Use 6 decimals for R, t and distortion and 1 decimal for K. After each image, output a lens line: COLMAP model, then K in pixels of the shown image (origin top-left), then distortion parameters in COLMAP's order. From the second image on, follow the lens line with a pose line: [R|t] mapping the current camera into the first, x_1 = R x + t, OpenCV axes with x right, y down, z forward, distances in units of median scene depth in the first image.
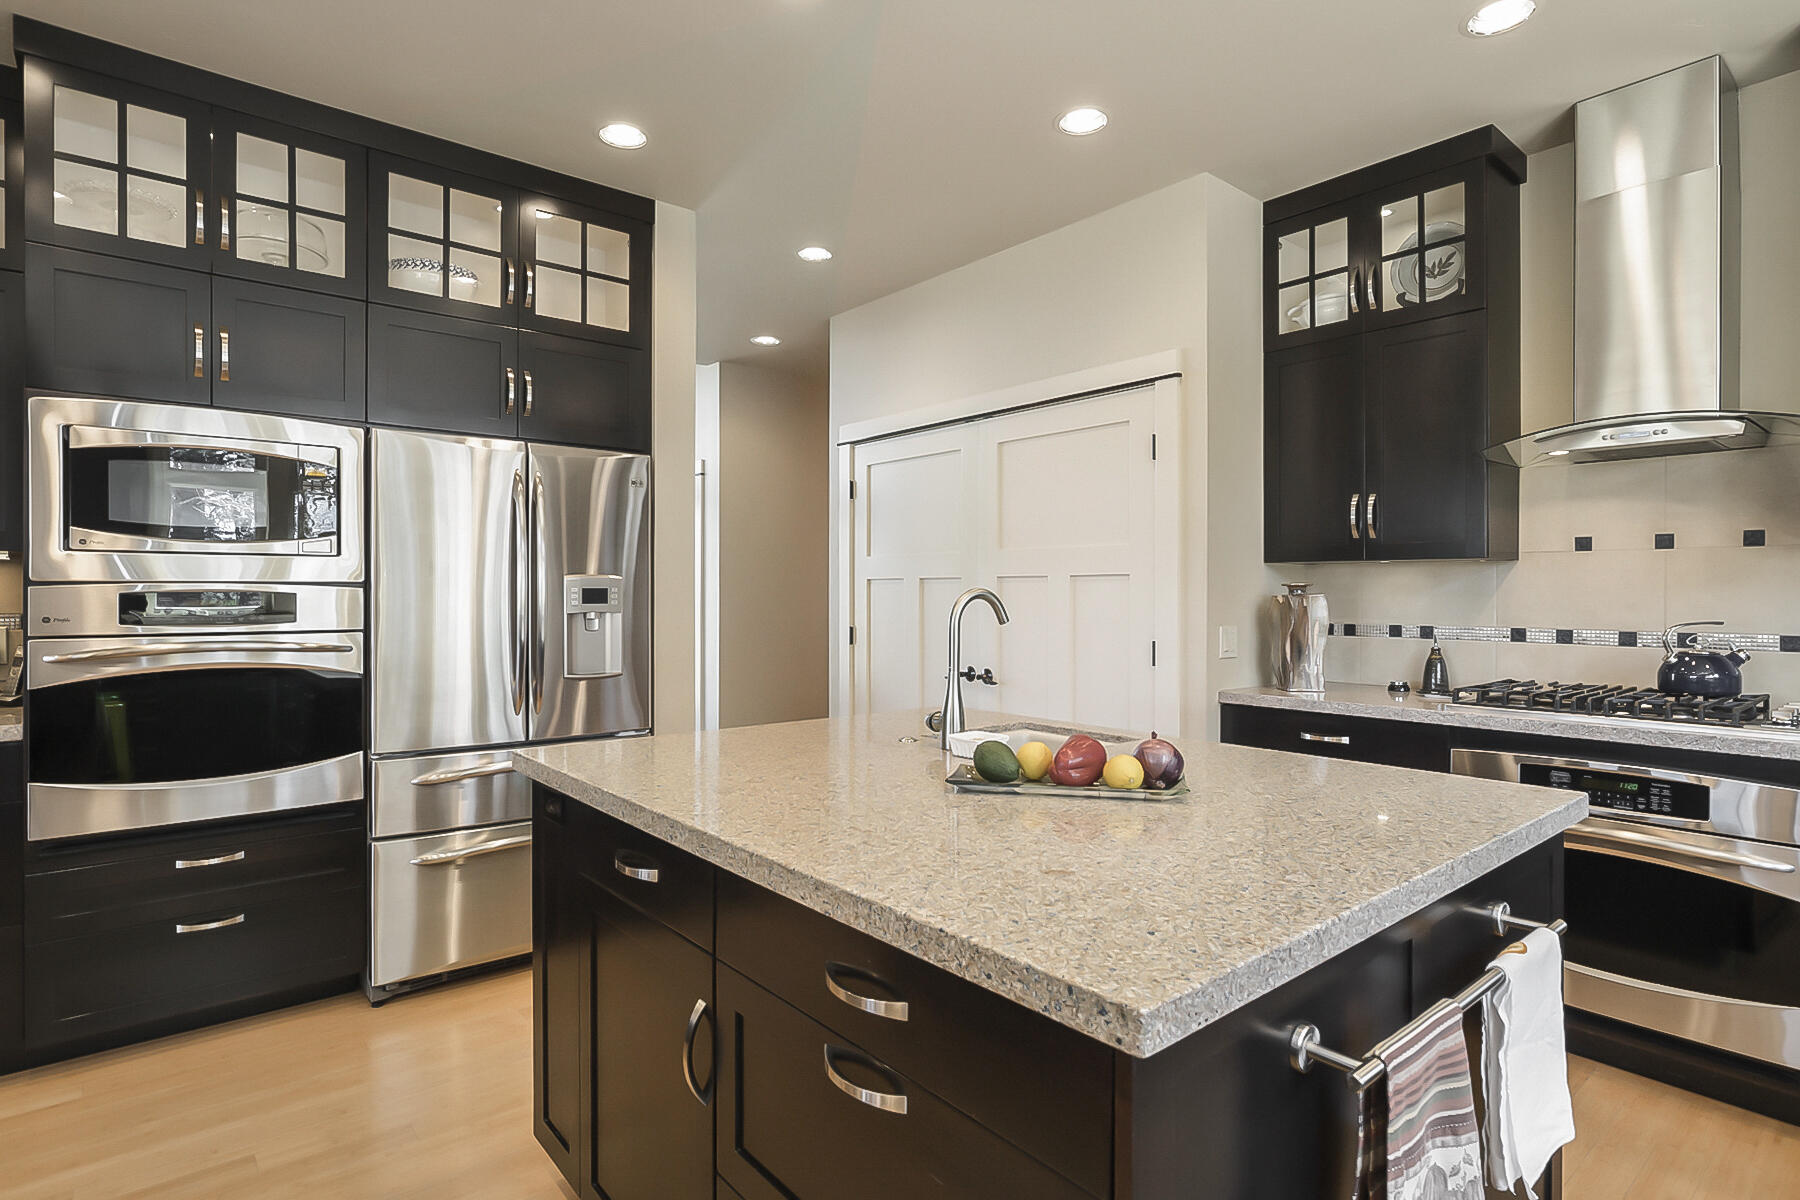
lens RADIAL K [[920.5, 0, 900.0], [0, 920.5, 600.0], [0, 0, 1]] dist [0.001236, 0.000701]
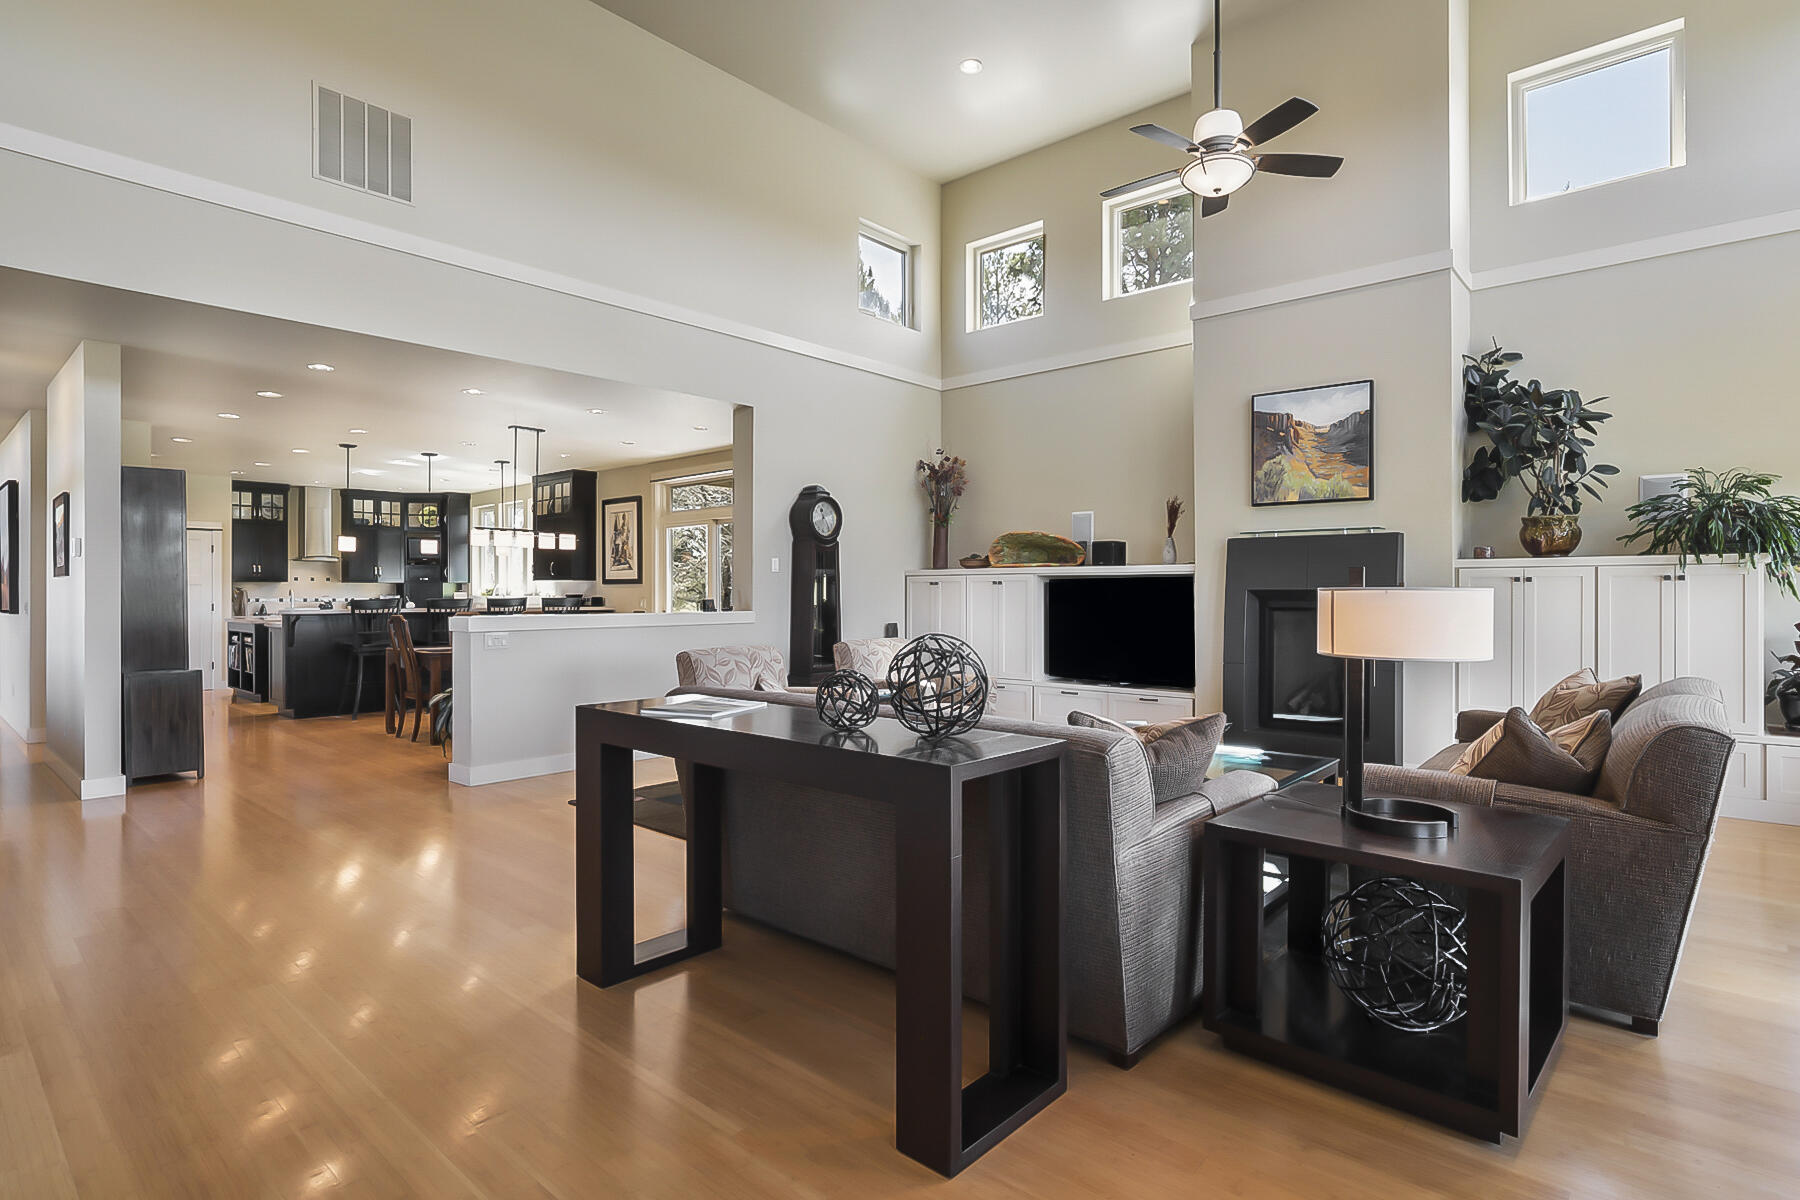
lens RADIAL K [[920.5, 0, 900.0], [0, 920.5, 600.0], [0, 0, 1]] dist [0.001236, 0.000701]
pose [[-0.133291, -0.006487, 0.991056, -3.987673], [0.006216, 0.999953, 0.007381, 0.026550], [-0.991057, 0.007144, -0.133245, -1.268185]]
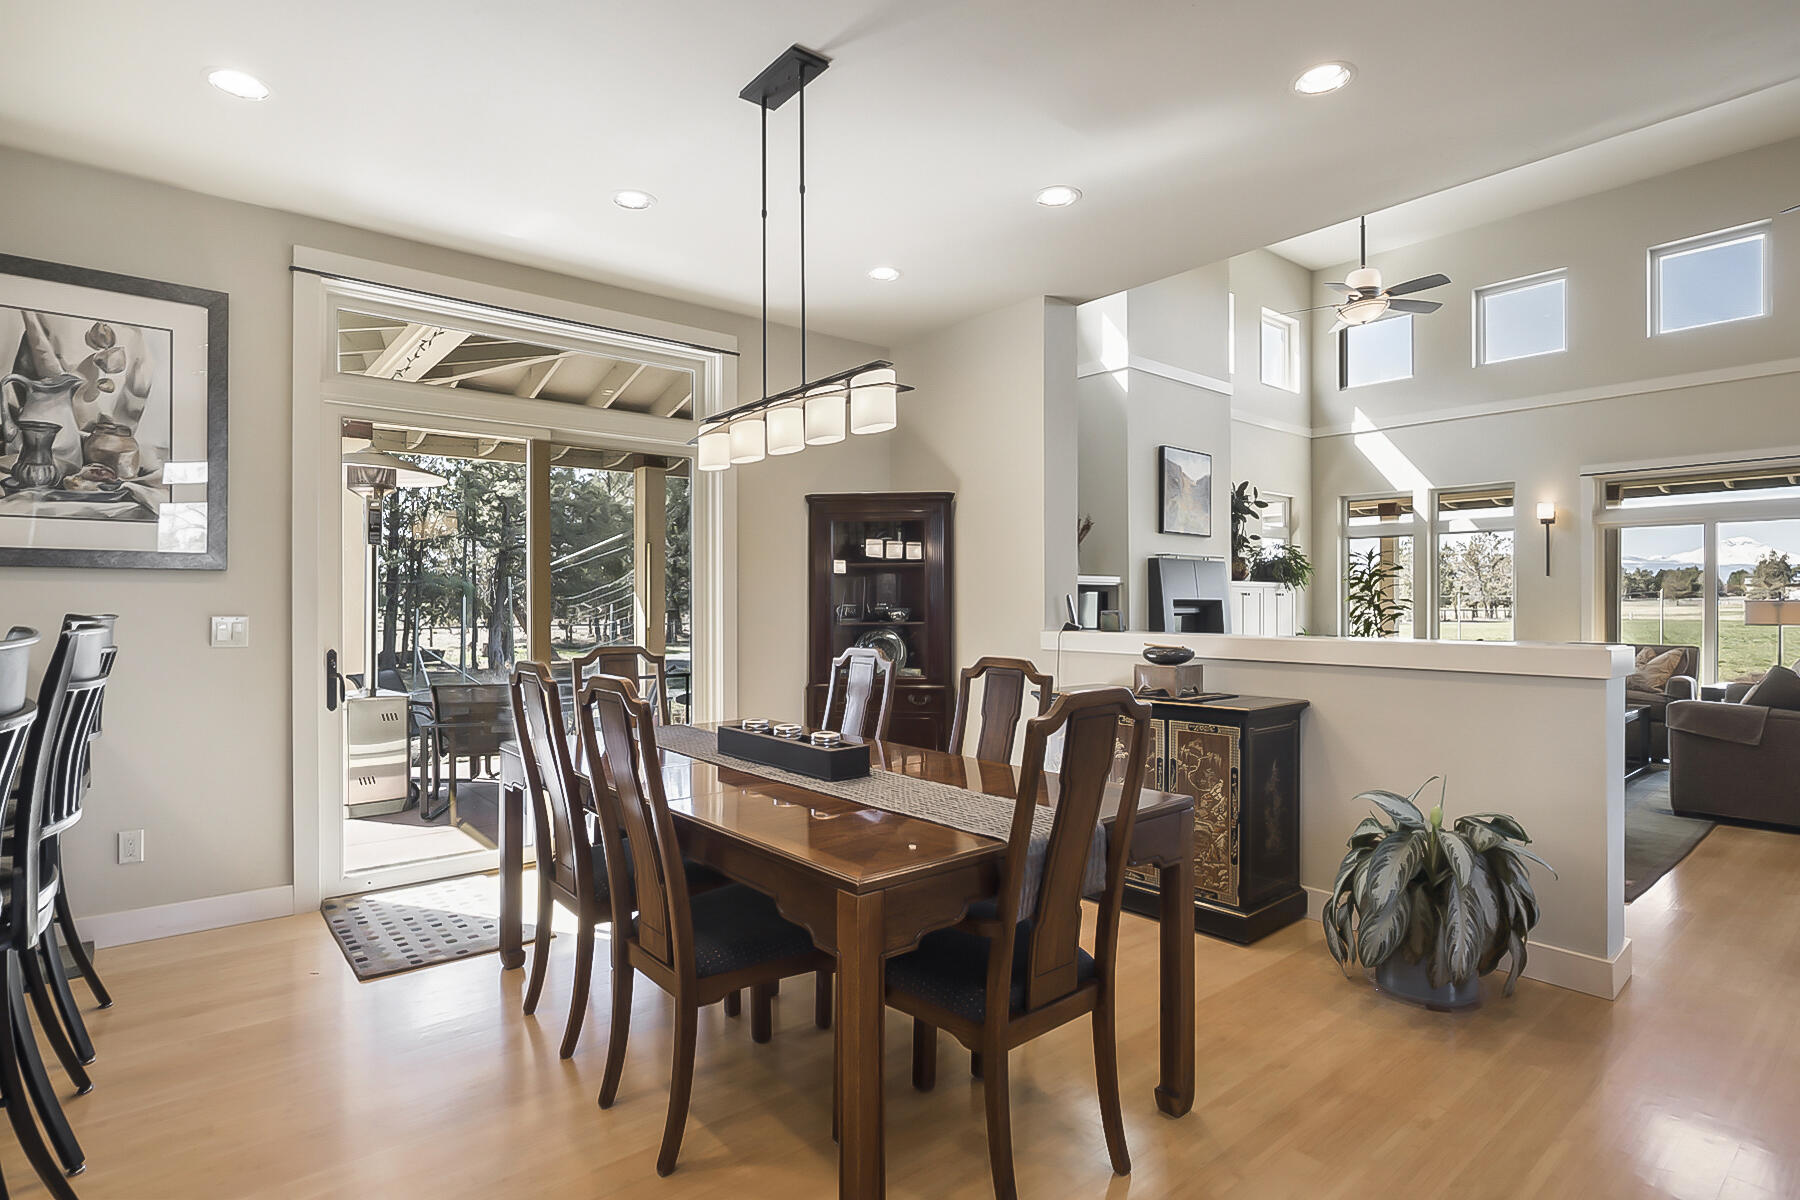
lens RADIAL K [[920.5, 0, 900.0], [0, 920.5, 600.0], [0, 0, 1]] dist [0.001236, 0.000701]
pose [[-0.999962, -0.001358, 0.008634, -1.103514], [-0.001312, 0.999985, 0.005319, 0.013148], [-0.008641, 0.005308, -0.999949, 0.414760]]
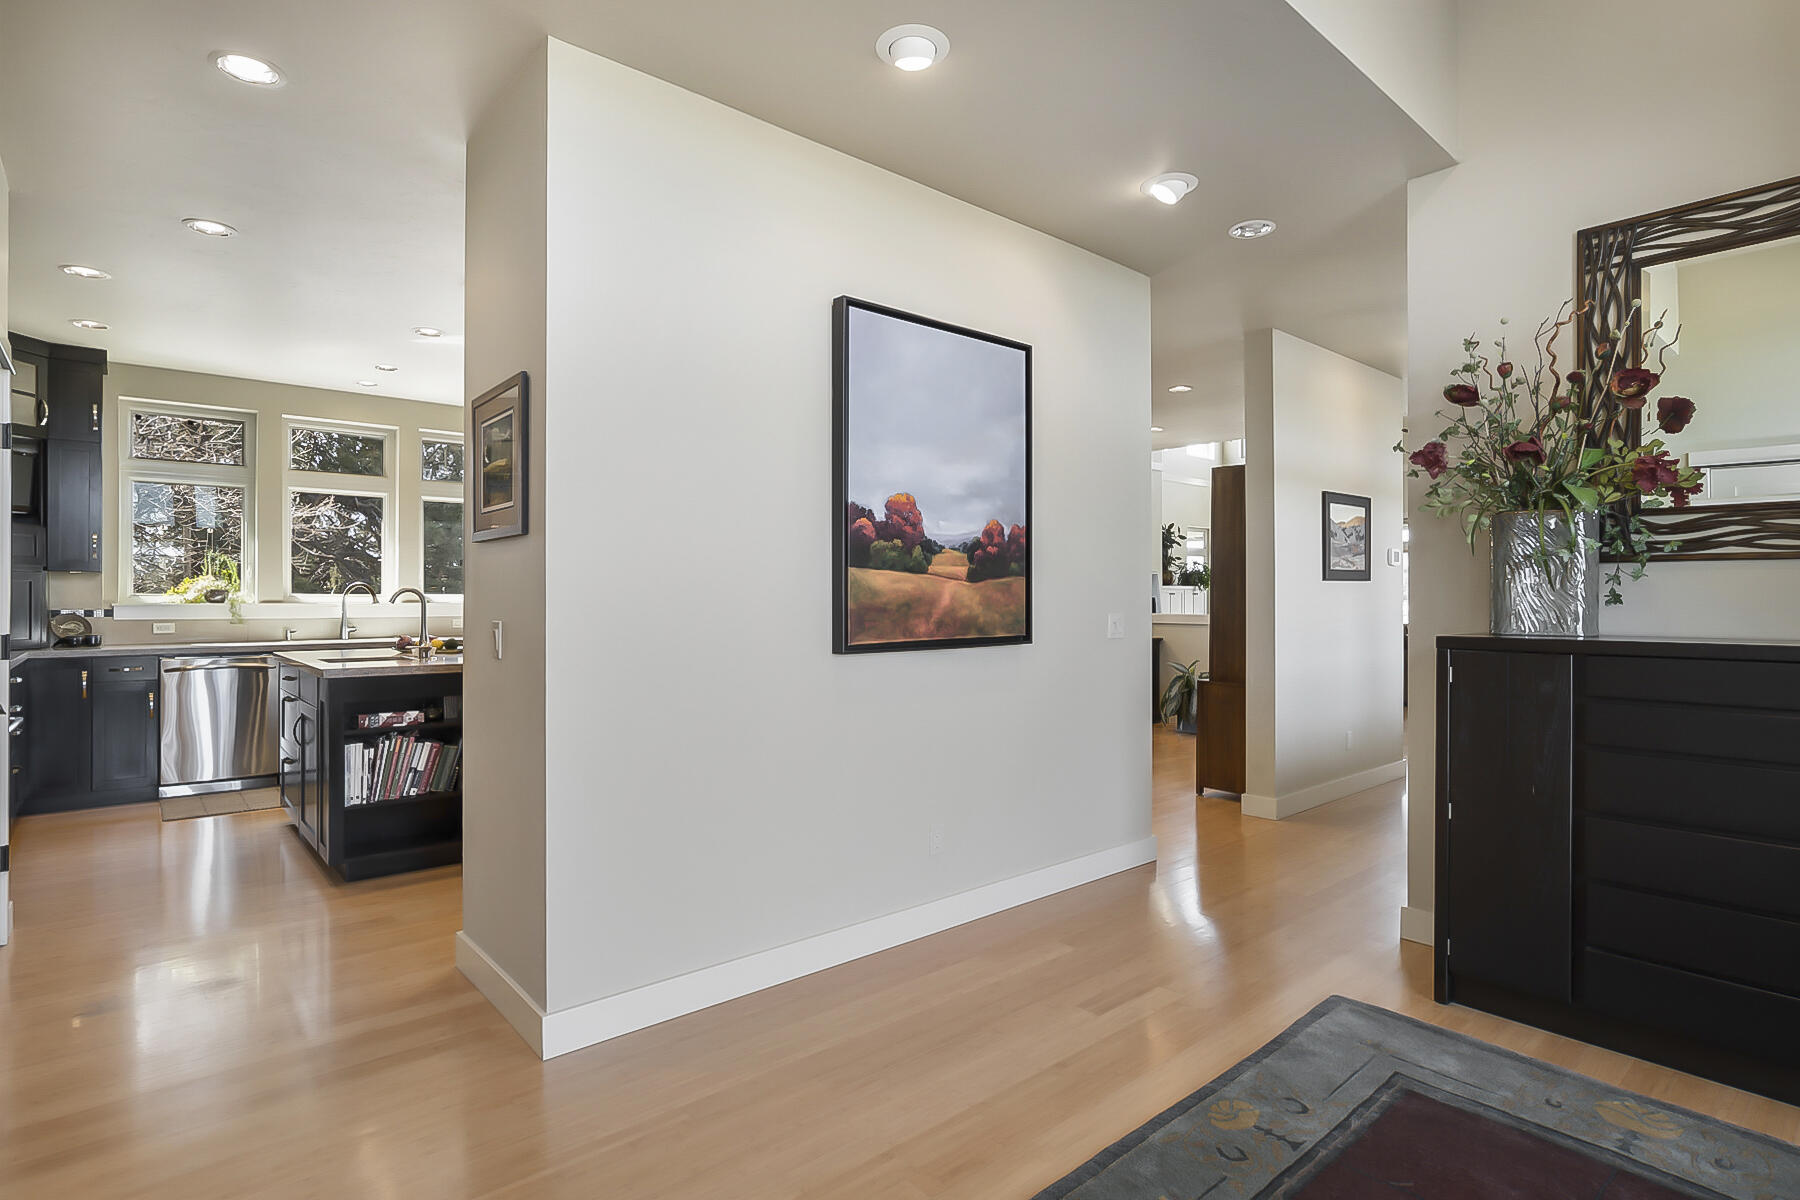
lens RADIAL K [[904.0, 0, 900.0], [0, 904.0, 600.0], [0, 0, 1]] dist [-0.001502, -0.000092]
pose [[-0.999965, 0.000048, -0.008351, -0.730470], [-0.000018, 0.999968, 0.007990, 0.002606], [0.008351, 0.007990, -0.999933, 2.180948]]
